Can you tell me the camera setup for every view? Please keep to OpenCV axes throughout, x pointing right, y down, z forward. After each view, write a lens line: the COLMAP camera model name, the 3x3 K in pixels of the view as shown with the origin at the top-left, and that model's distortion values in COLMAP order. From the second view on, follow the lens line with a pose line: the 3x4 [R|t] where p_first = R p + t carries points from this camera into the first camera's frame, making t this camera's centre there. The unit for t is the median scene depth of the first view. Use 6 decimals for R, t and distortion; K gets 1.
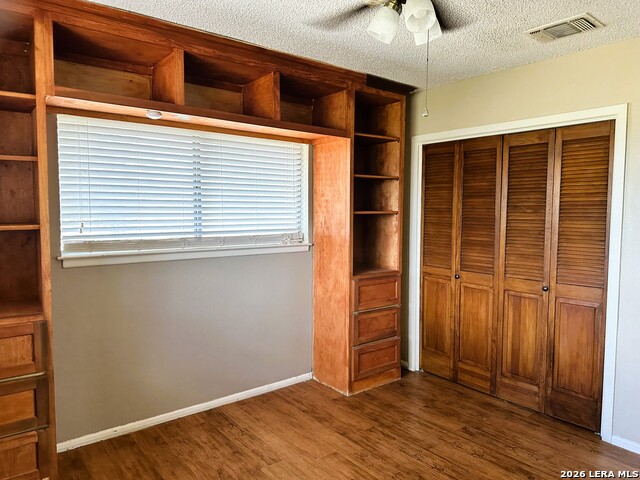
lens RADIAL K [[465.1, 0, 320.0], [0, 465.1, 240.0], [0, 0, 1]] dist [0.094433, -0.124876]
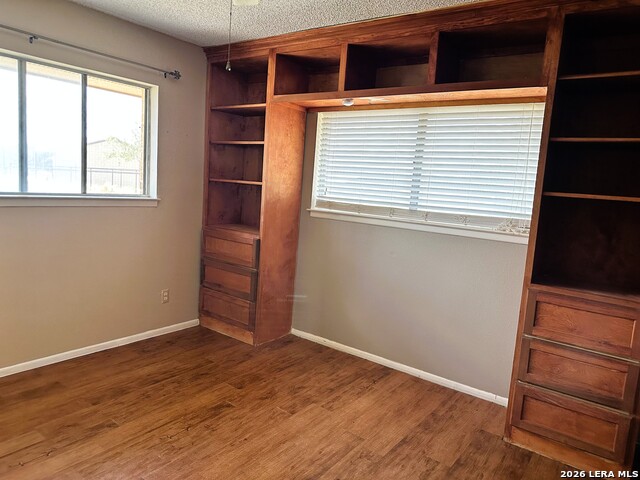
lens RADIAL K [[465.1, 0, 320.0], [0, 465.1, 240.0], [0, 0, 1]] dist [0.094433, -0.124876]
pose [[0.242409, 0.133645, -0.960925, 0.784298], [-0.137909, 0.985155, 0.102225, -0.019557], [0.960322, 0.107740, 0.257242, 0.581195]]
